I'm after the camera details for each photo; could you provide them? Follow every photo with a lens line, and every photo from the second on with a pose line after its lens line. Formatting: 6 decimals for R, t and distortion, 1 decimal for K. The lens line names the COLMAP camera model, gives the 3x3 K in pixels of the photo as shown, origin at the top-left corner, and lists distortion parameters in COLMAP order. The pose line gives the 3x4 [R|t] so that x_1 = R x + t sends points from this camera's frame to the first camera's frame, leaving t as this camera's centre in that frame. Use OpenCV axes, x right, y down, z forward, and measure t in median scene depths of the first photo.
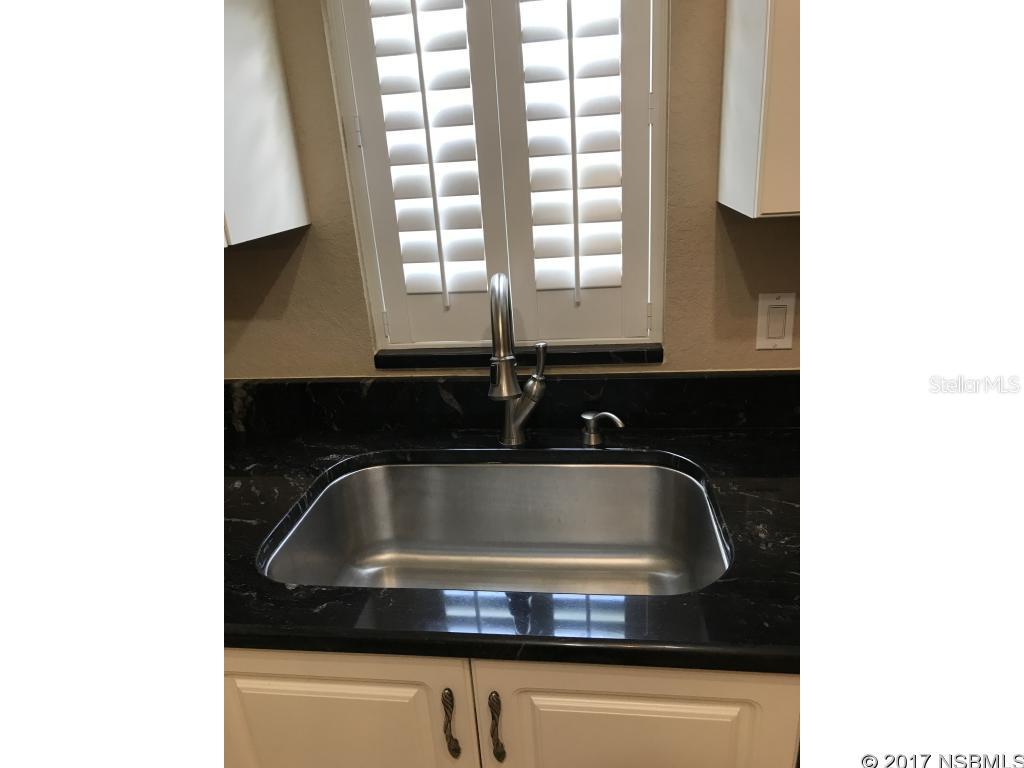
lens RADIAL K [[624.5, 0, 512.0], [0, 624.5, 384.0], [0, 0, 1]] dist [-0.000136, 0.000228]
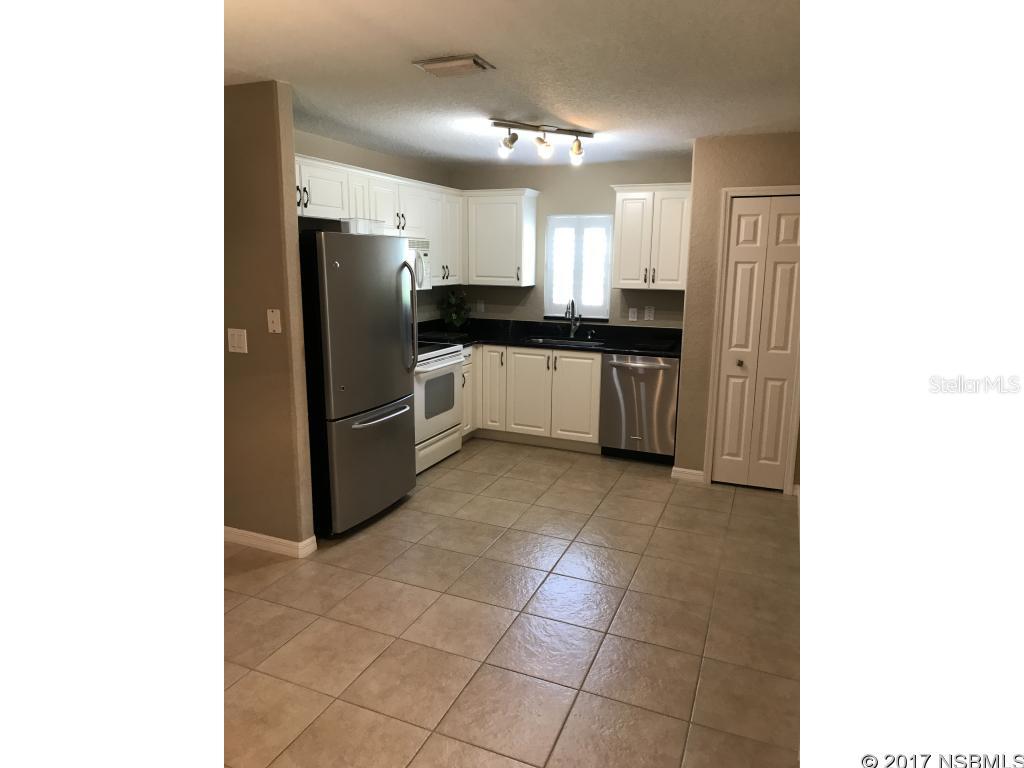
lens RADIAL K [[624.5, 0, 512.0], [0, 624.5, 384.0], [0, 0, 1]] dist [-0.000136, 0.000228]
pose [[0.960527, 0.117831, -0.252000, 0.756775], [-0.157109, 0.977341, -0.141849, 1.124269], [0.229576, 0.175841, 0.957275, -3.292272]]
